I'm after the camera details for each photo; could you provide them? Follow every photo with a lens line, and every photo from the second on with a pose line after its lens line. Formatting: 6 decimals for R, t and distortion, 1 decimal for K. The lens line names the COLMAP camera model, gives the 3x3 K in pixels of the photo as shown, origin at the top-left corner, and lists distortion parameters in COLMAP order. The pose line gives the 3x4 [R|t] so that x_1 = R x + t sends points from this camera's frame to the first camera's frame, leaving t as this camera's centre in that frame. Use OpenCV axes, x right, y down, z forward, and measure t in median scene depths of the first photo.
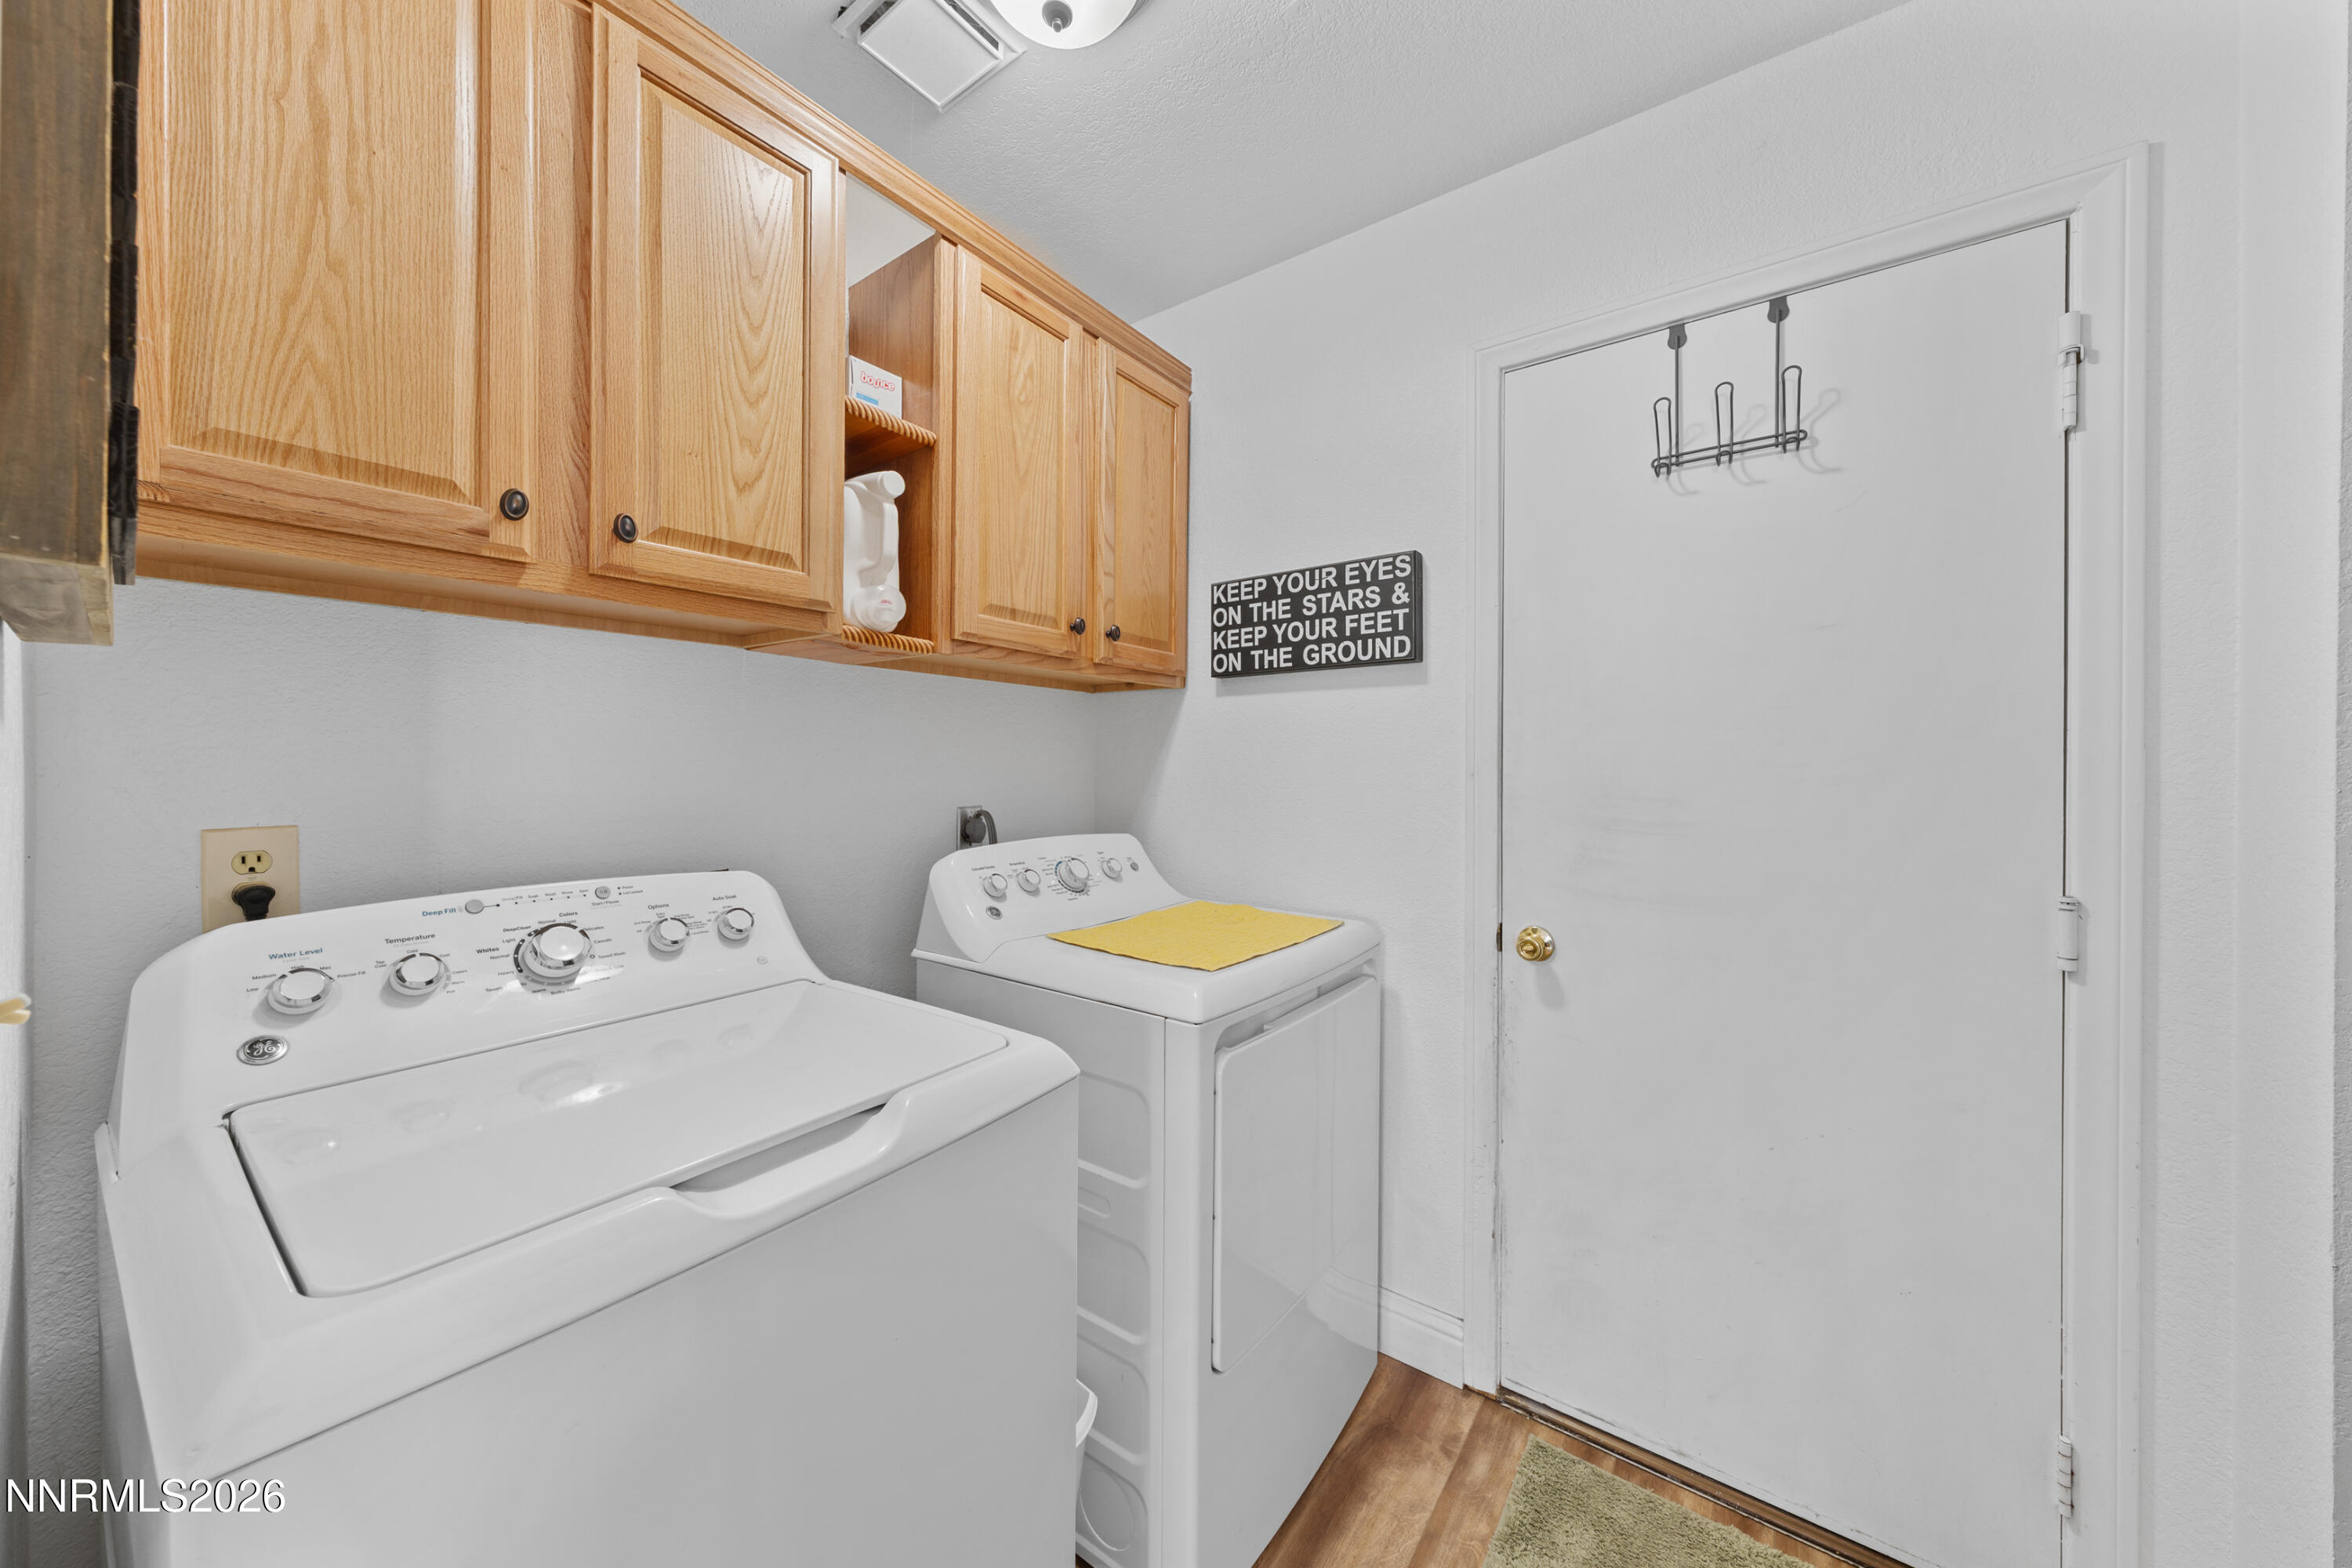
lens RADIAL K [[798.9, 0, 1164.9], [0, 798.9, 767.2], [0, 0, 1]] dist [-0.000020, 0.000063]
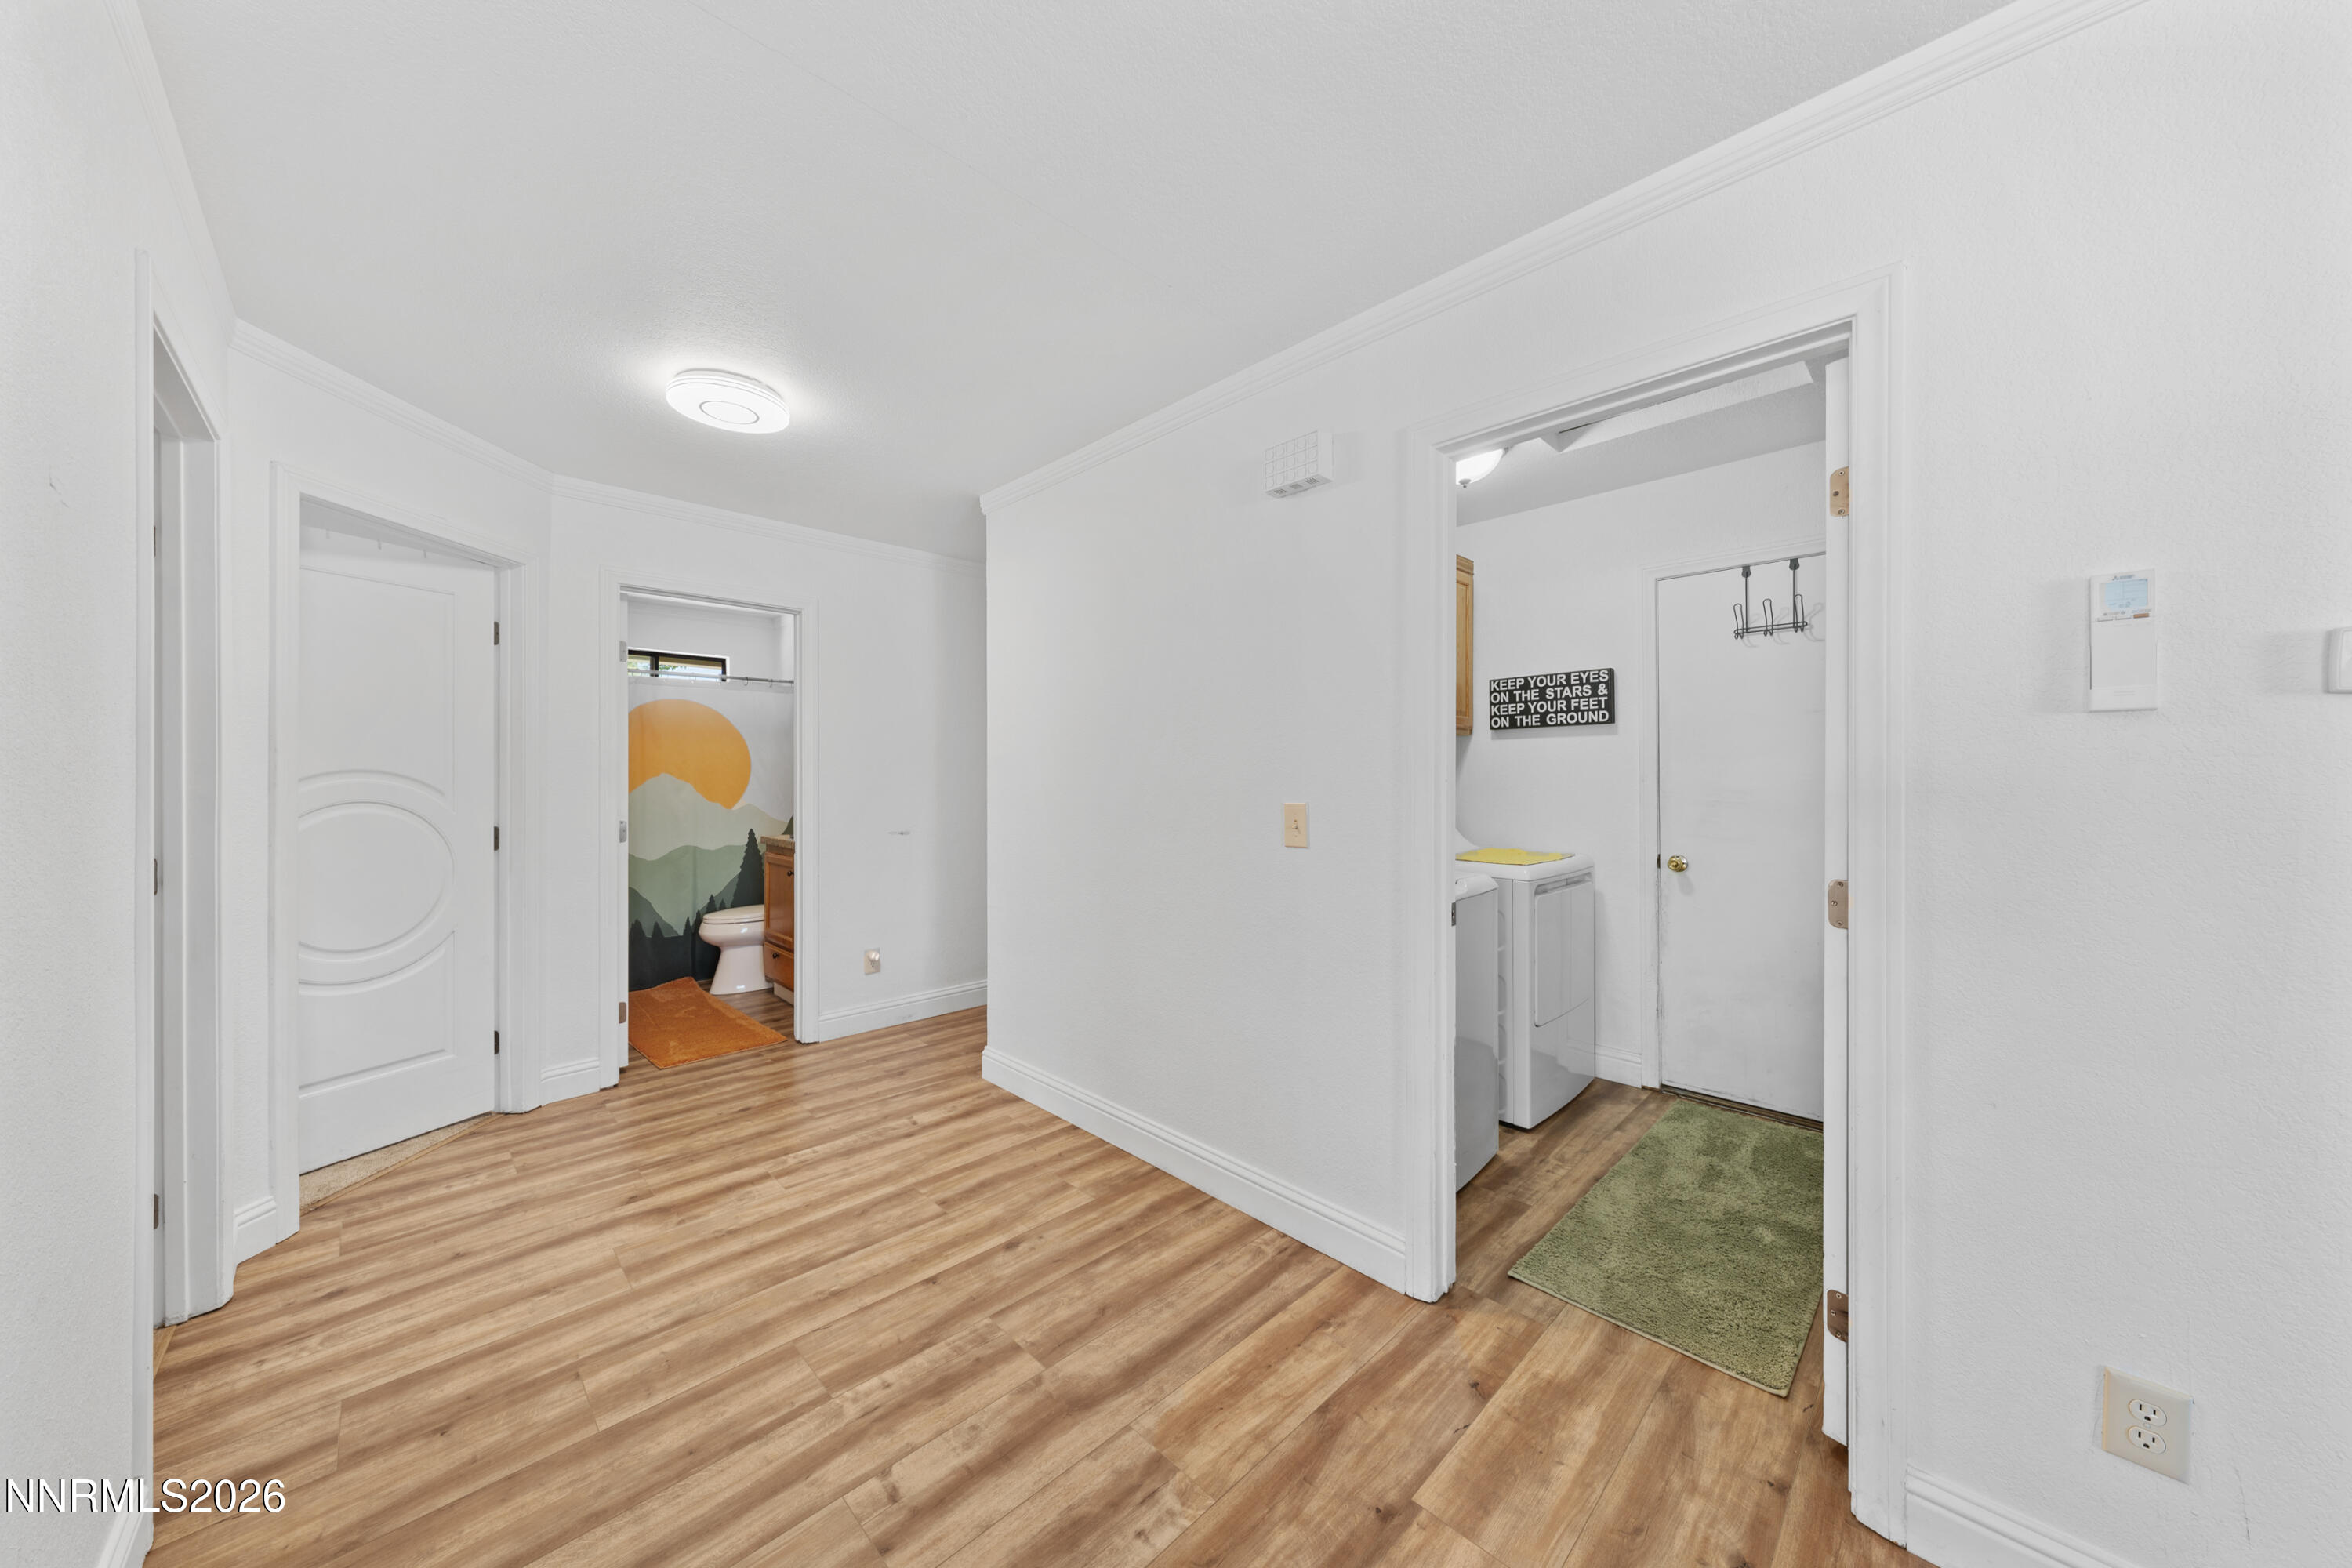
lens RADIAL K [[794.6, 0, 1172.0], [0, 794.6, 776.8], [0, 0, 1]] dist [0.000162, 0.000274]
pose [[0.989434, -0.007485, -0.144794, -0.473541], [0.006475, 0.999951, -0.007446, 0.007516], [0.144842, 0.006430, 0.989434, -1.092924]]
